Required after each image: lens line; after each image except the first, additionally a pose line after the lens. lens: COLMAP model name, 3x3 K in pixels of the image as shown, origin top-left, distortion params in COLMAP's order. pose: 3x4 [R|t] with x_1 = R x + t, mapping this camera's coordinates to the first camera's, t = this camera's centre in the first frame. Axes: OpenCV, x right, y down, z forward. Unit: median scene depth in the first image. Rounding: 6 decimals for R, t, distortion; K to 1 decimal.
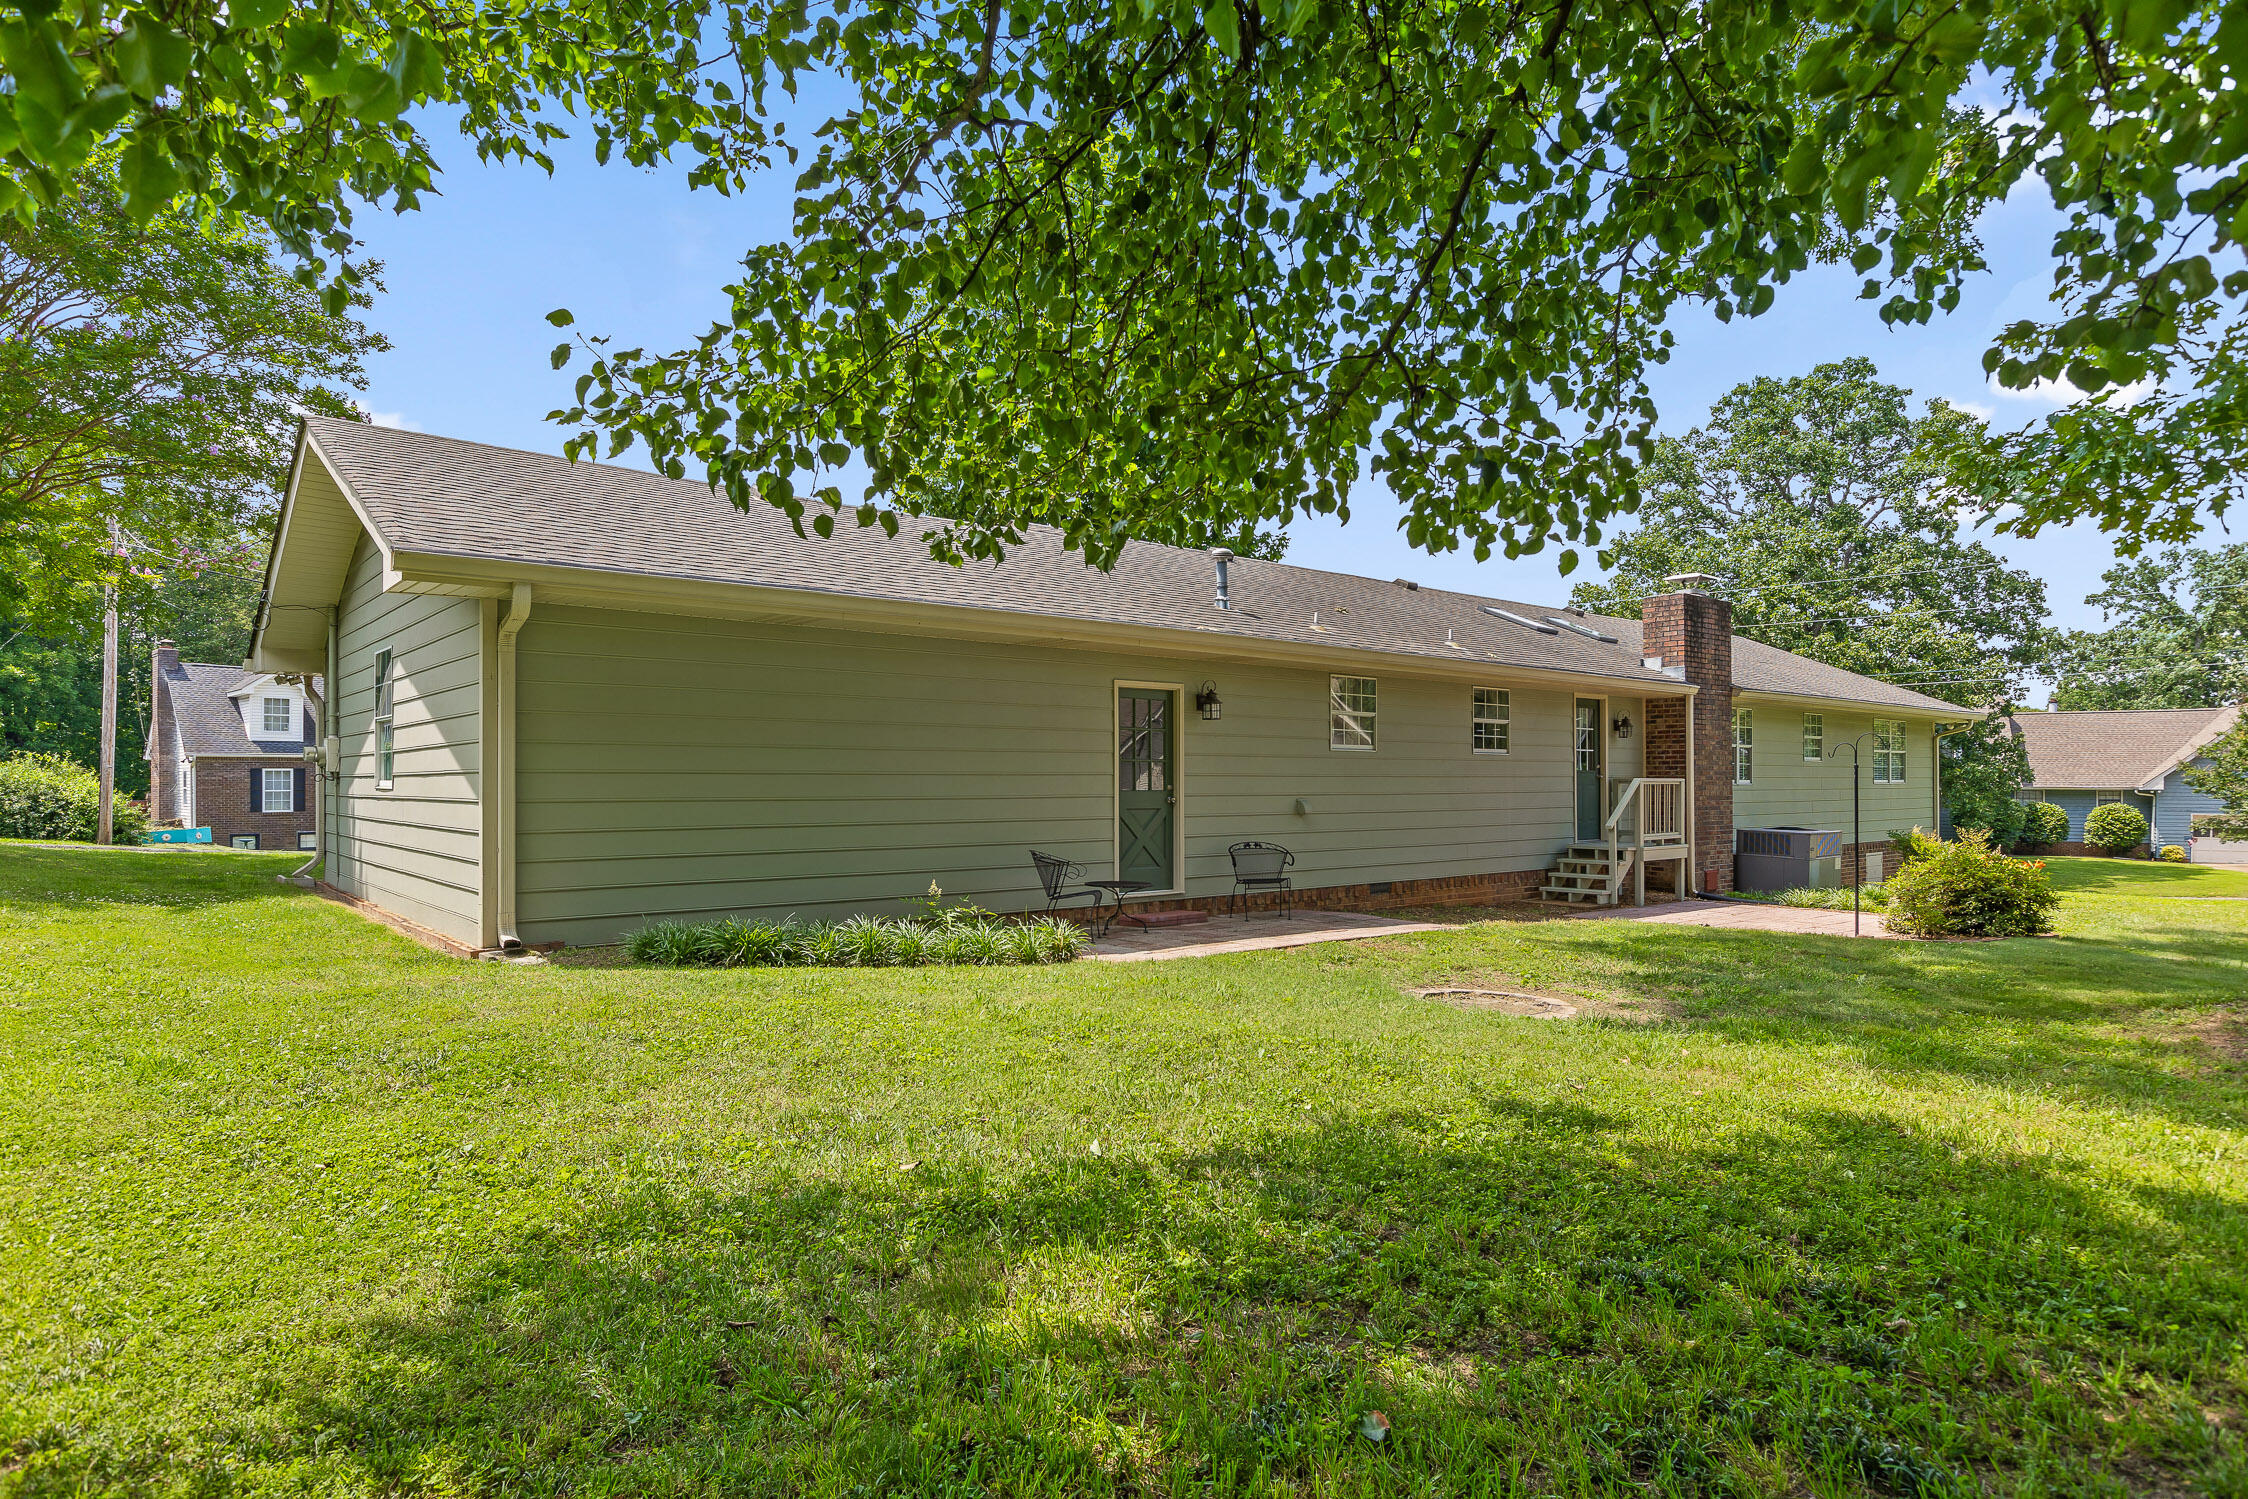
lens RADIAL K [[1269.2, 0, 1122.2], [0, 1269.2, 772.4], [0, 0, 1]] dist [0.004916, 0.000346]
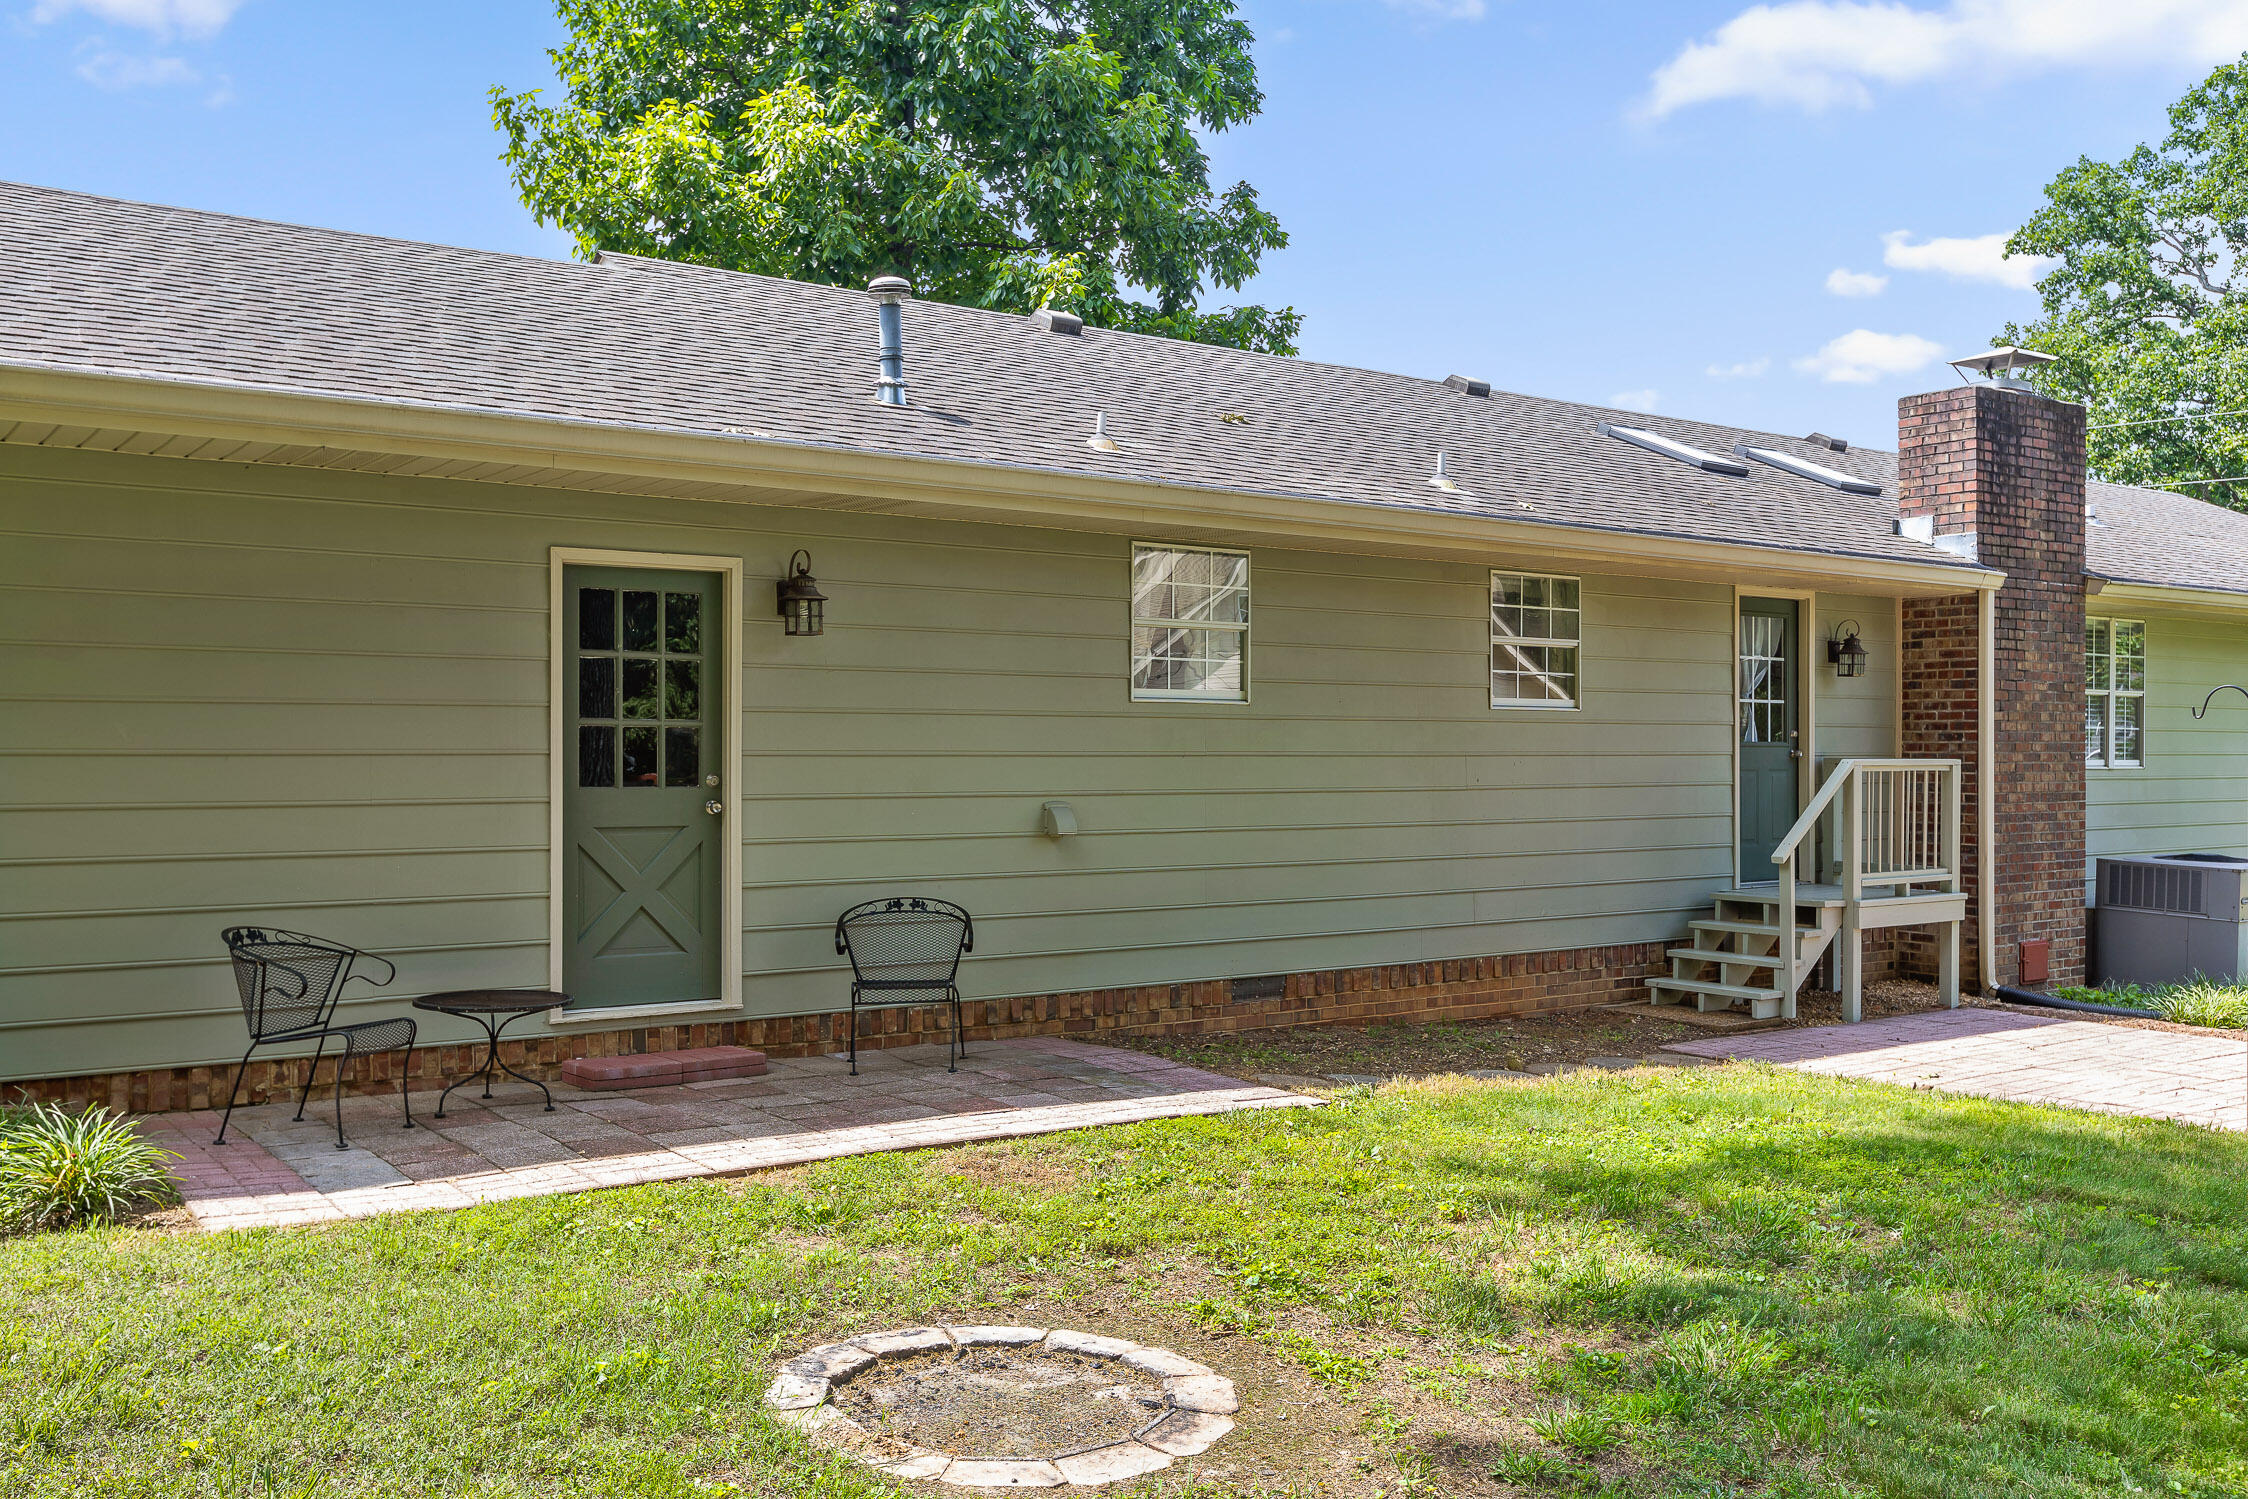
lens RADIAL K [[1990.7, 0, 1125.3], [0, 1990.7, 740.6], [0, 0, 1]] dist [-0.004237, -0.025664]
pose [[0.997057, -0.000075, -0.076663, 0.174468], [0.000031, 1.000000, -0.000573, -0.001557], [0.076663, 0.000569, 0.997057, 0.203440]]
